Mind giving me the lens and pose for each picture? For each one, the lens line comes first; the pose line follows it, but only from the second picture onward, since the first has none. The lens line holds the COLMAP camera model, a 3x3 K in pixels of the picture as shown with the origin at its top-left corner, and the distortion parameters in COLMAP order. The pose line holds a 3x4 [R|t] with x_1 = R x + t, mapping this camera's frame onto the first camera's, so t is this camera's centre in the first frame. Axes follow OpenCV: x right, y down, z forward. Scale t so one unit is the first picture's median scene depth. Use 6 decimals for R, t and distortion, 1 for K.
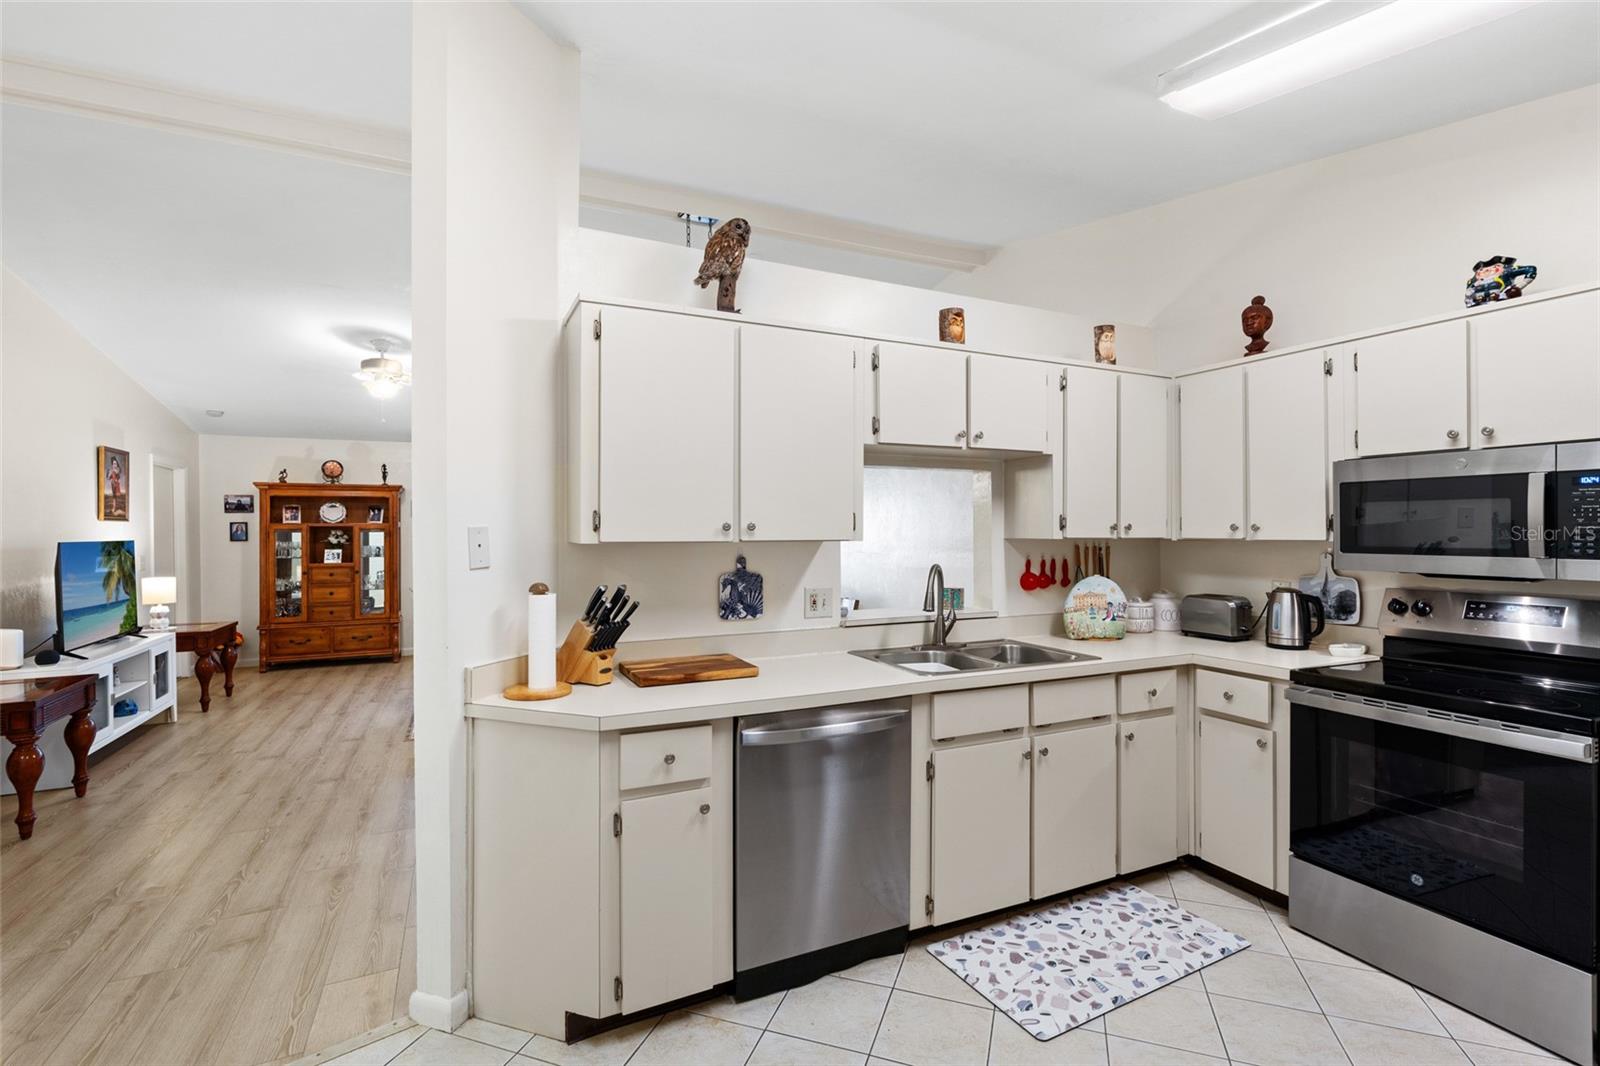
lens RADIAL K [[723.7, 0, 790.9], [0, 723.7, 534.1], [0, 0, 1]] dist [-0.007113, 0.002270]
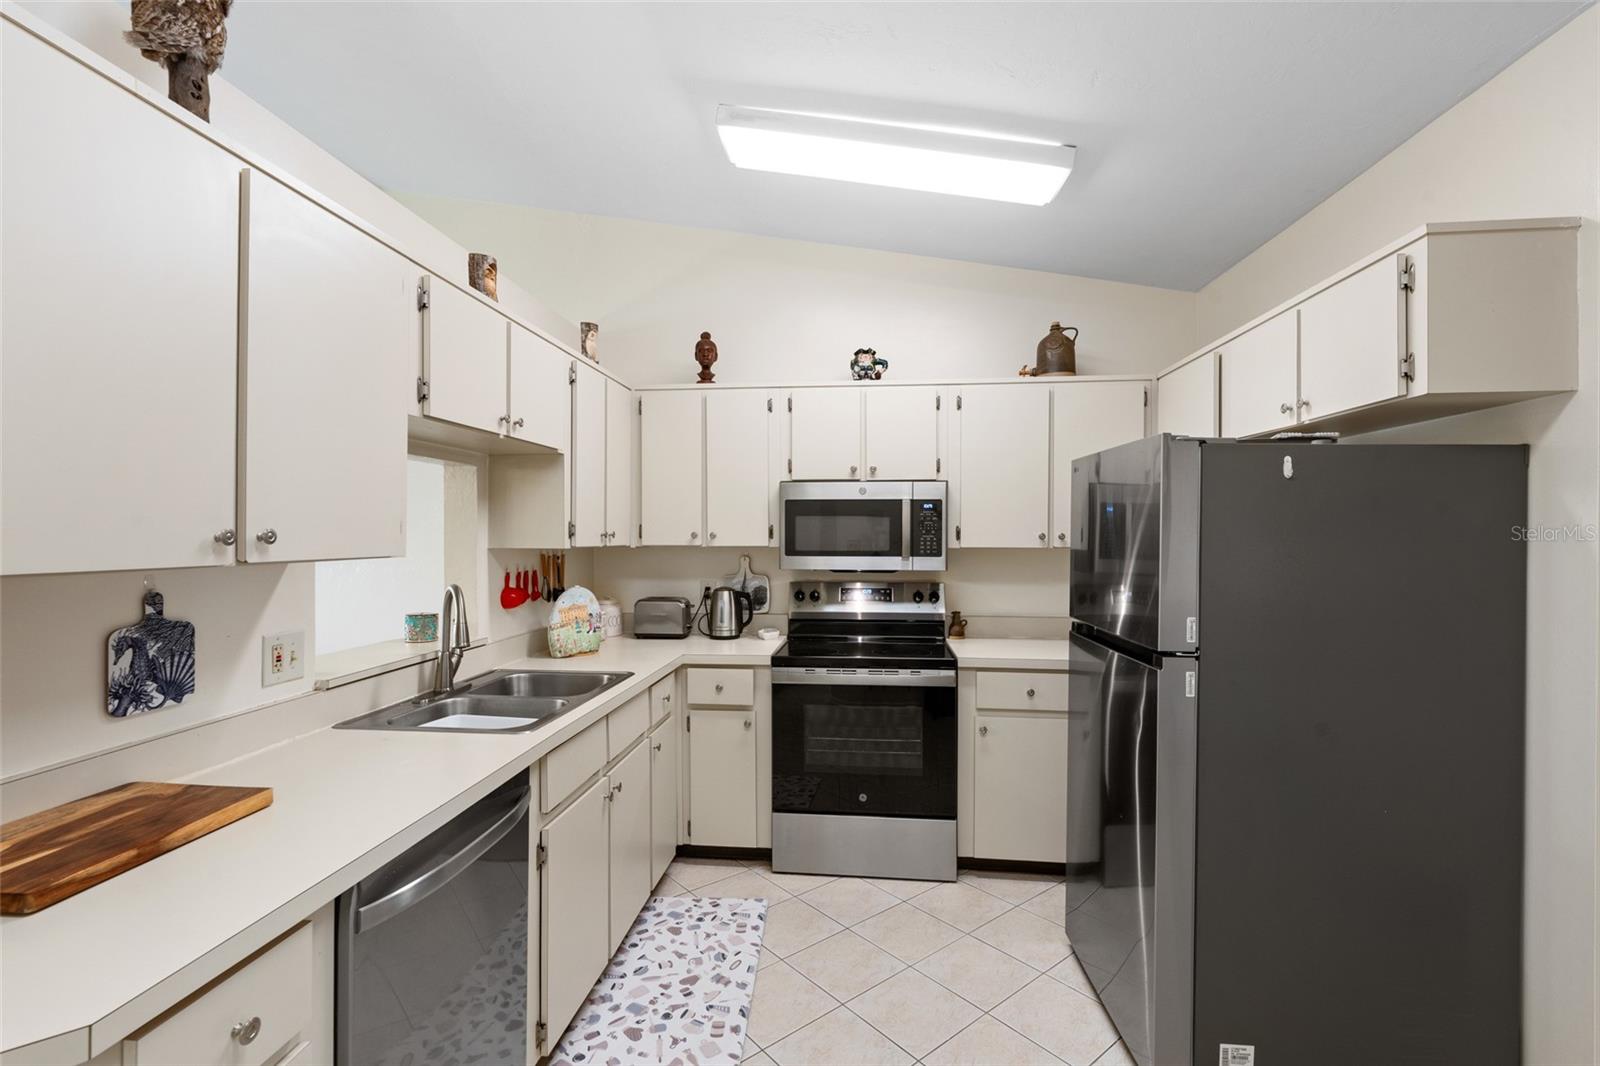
lens RADIAL K [[723.7, 0, 804.7], [0, 723.7, 529.6], [0, 0, 1]] dist [-0.007113, 0.002270]
pose [[0.508680, 0.005294, 0.860939, -0.242098], [0.003770, 0.999958, -0.008376, -0.007451], [-0.860947, 0.007507, 0.508639, 0.274093]]
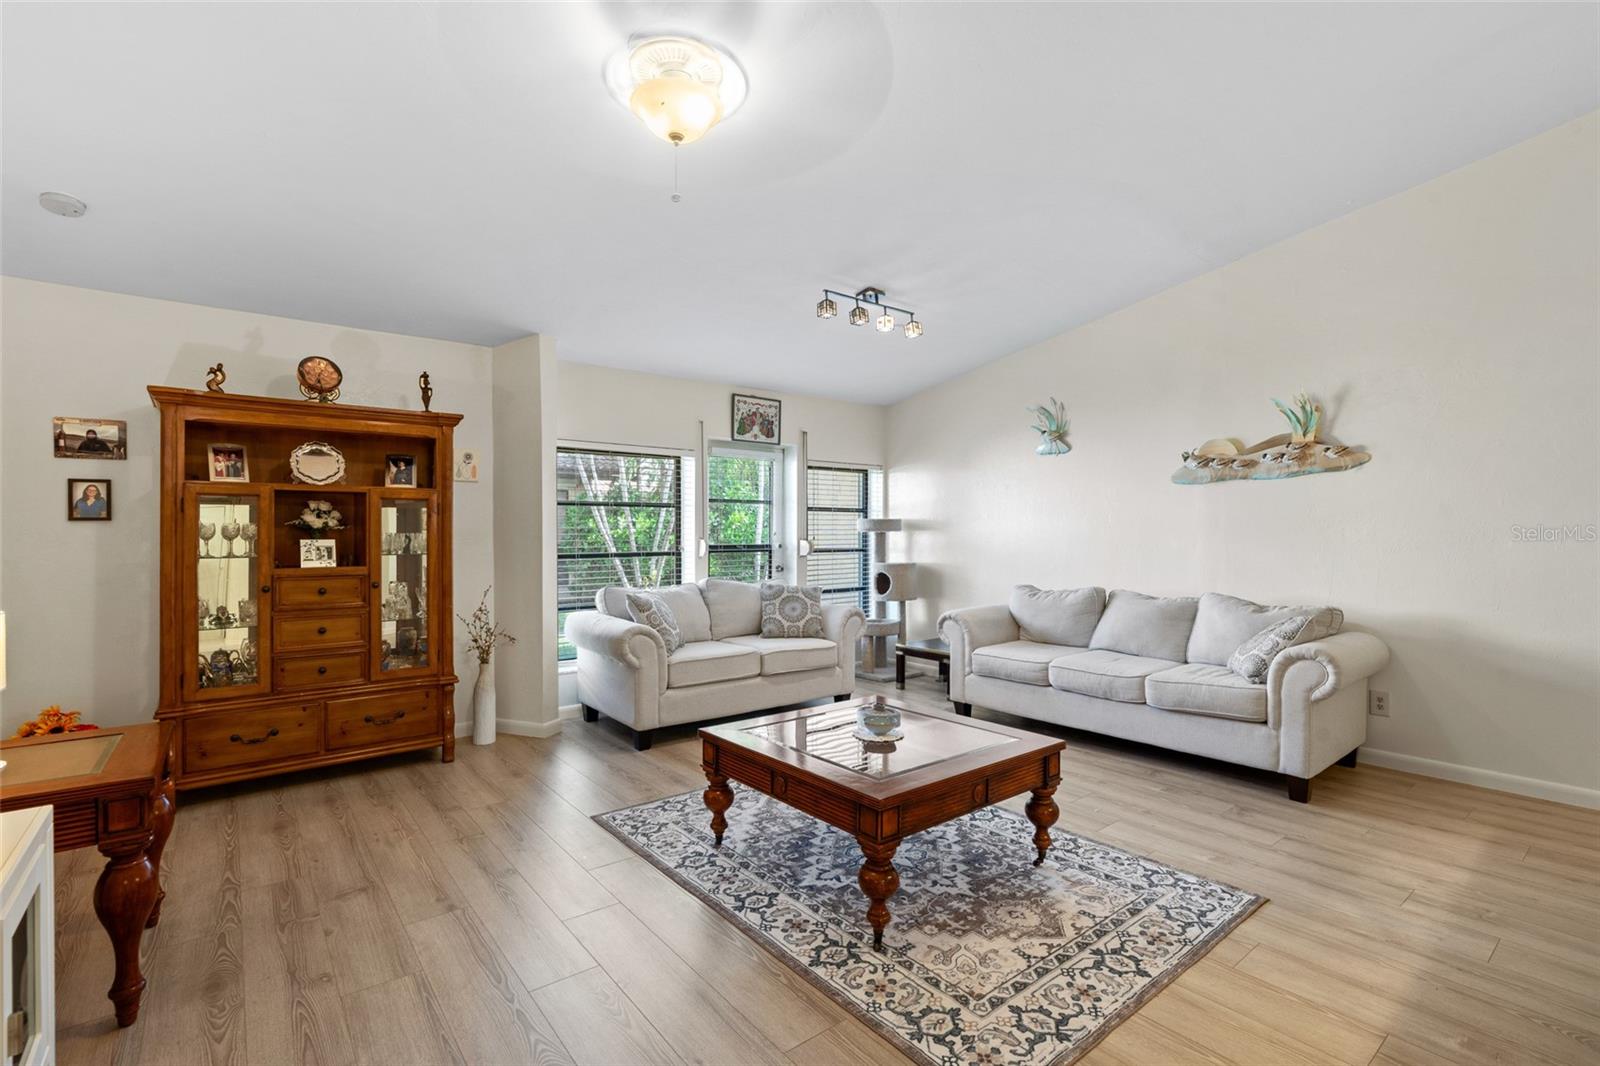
lens RADIAL K [[723.7, 0, 790.4], [0, 723.7, 529.7], [0, 0, 1]] dist [-0.007113, 0.002270]
pose [[0.970773, 0.002588, 0.239986, -1.065542], [-0.000885, 0.999974, -0.007206, 0.043095], [-0.239998, 0.006783, 0.970750, 1.086579]]
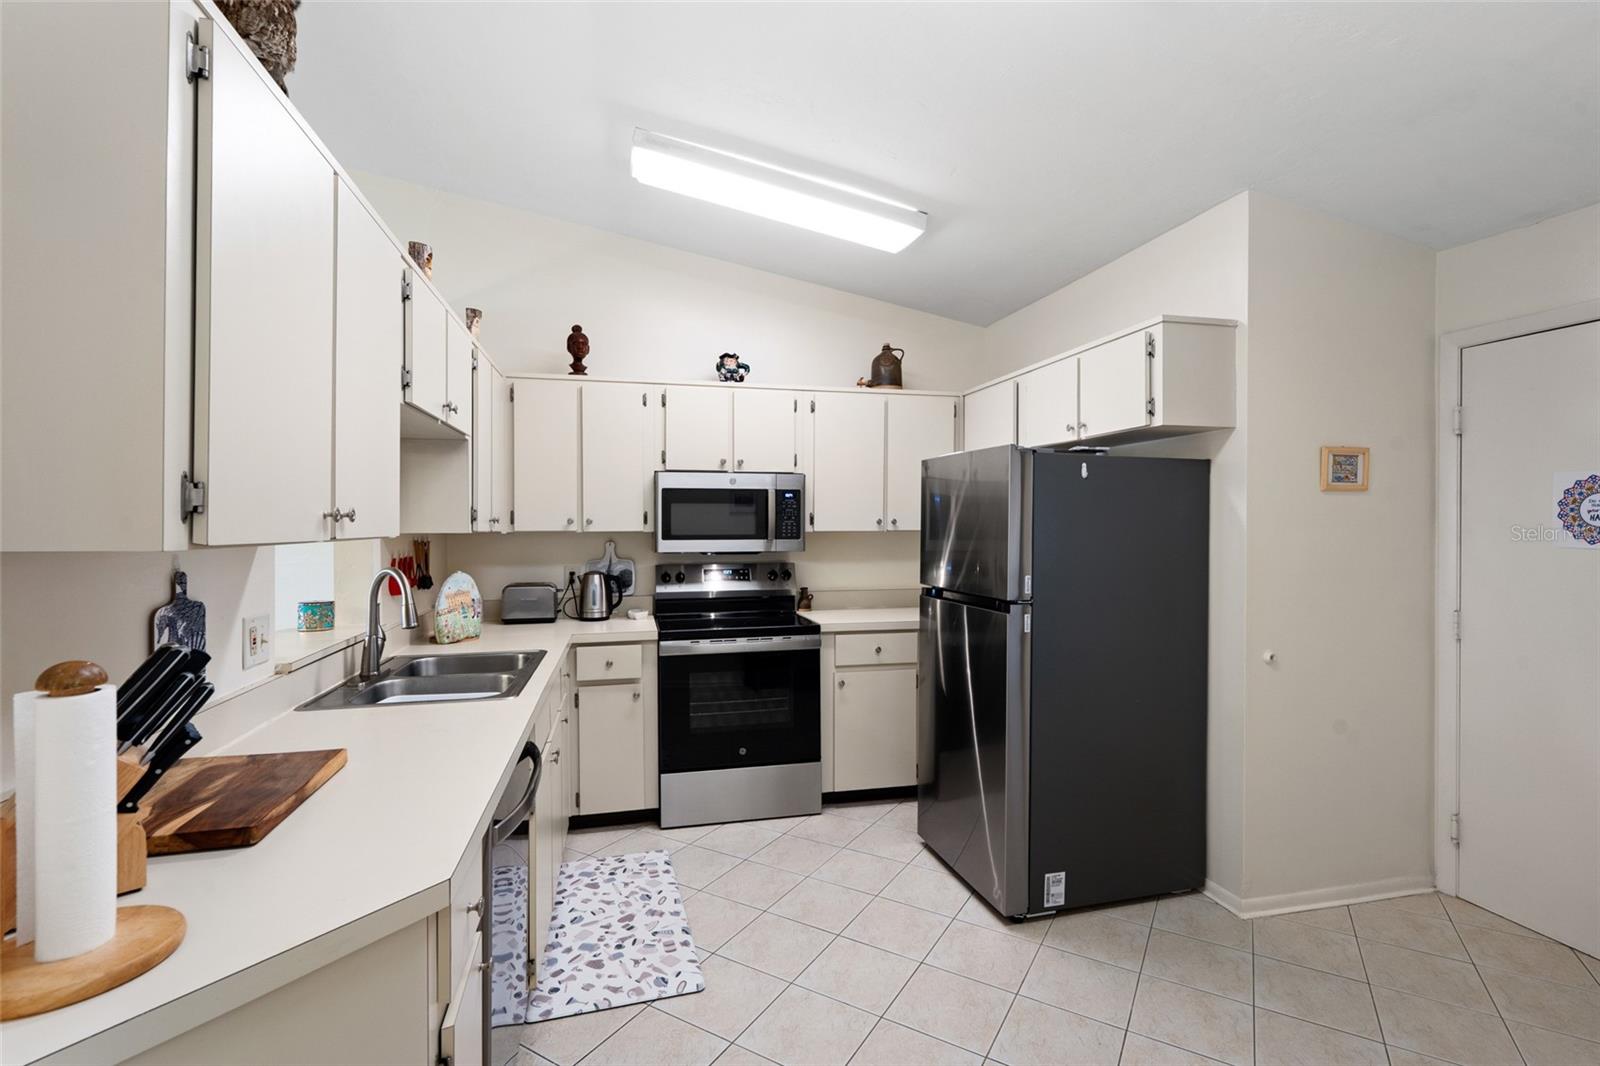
lens RADIAL K [[723.7, 0, 825.1], [0, 723.7, 523.0], [0, 0, 1]] dist [-0.007113, 0.002270]
pose [[0.183121, 0.001389, 0.983089, -0.422309], [0.007485, 0.999968, -0.002808, 0.000046], [-0.983062, 0.007873, 0.183105, 0.372613]]
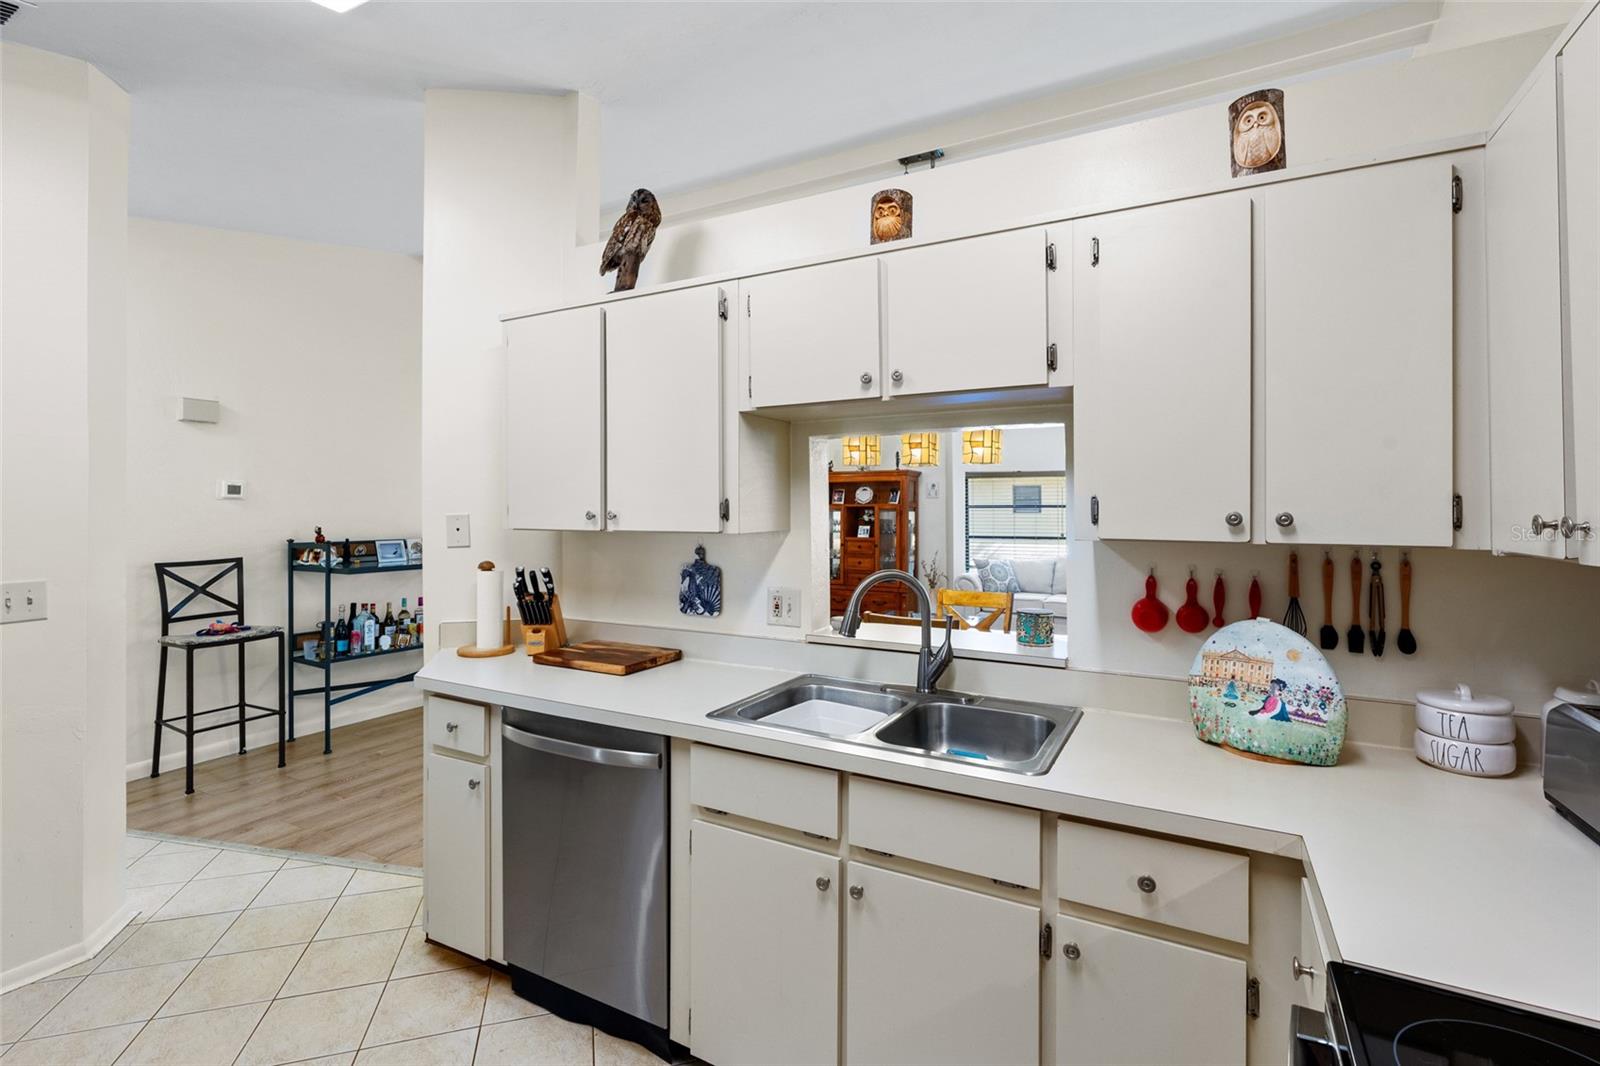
lens RADIAL K [[723.7, 0, 805.6], [0, 723.7, 508.8], [0, 0, 1]] dist [-0.007113, 0.002270]
pose [[0.603029, 0.003922, -0.797710, 0.641330], [-0.006342, 0.999980, 0.000122, -0.015759], [0.797694, 0.004985, 0.603041, 0.476541]]
